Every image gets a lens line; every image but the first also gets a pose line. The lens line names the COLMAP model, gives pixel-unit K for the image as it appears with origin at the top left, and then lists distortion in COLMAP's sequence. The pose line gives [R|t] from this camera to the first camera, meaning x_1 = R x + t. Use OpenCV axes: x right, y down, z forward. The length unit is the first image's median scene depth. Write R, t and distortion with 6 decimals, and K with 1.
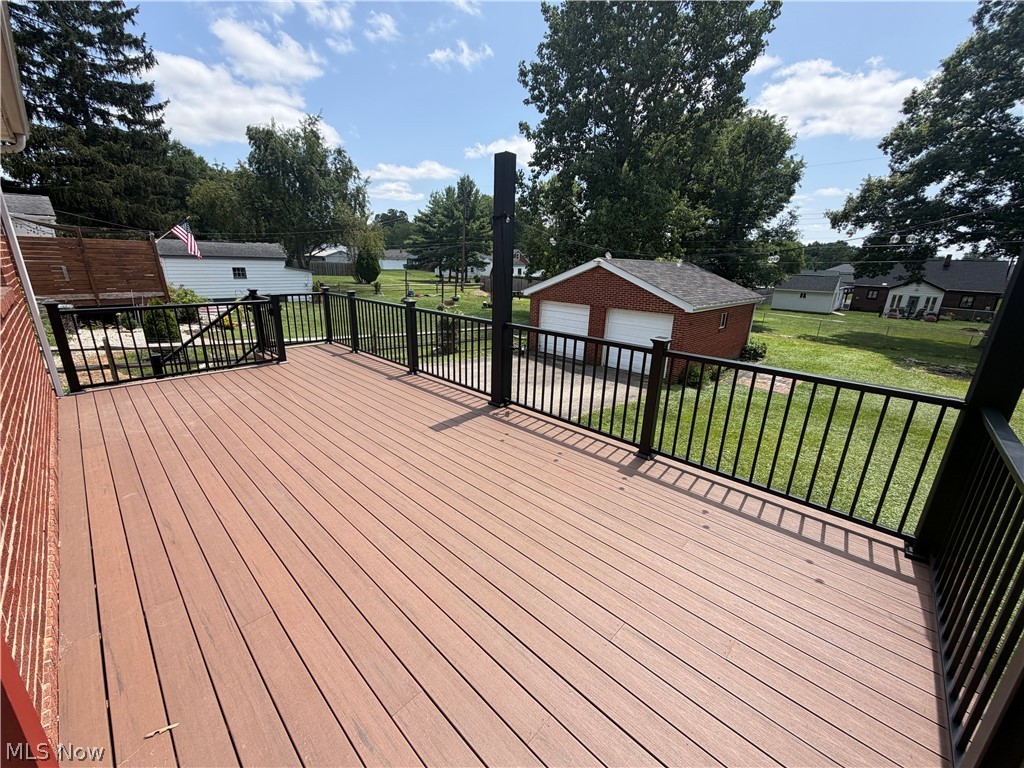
lens RADIAL K [[411.1, 0, 509.8], [0, 411.1, 381.8], [0, 0, 1]] dist [0.001082, 0.000100]
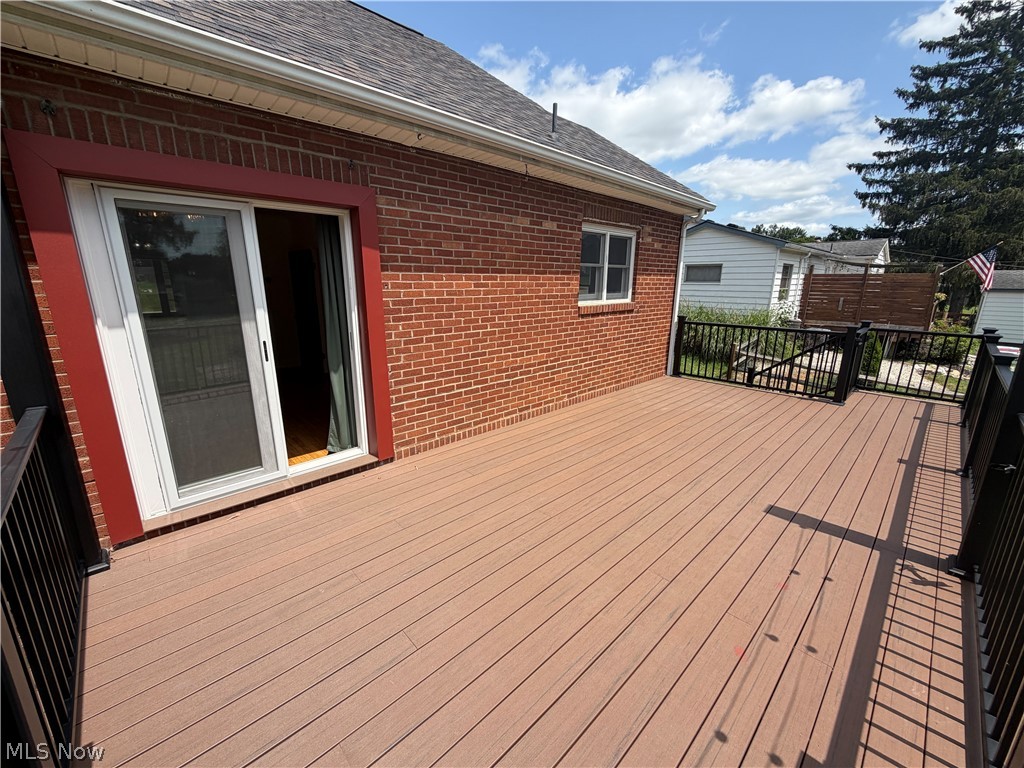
lens RADIAL K [[411.1, 0, 510.1], [0, 411.1, 383.1], [0, 0, 1]] dist [0.001082, 0.000100]
pose [[-0.057544, 0.214761, -0.974970, 0.452184], [-0.292216, 0.930194, 0.222145, -0.107410], [0.954620, 0.297685, 0.009230, 0.434732]]
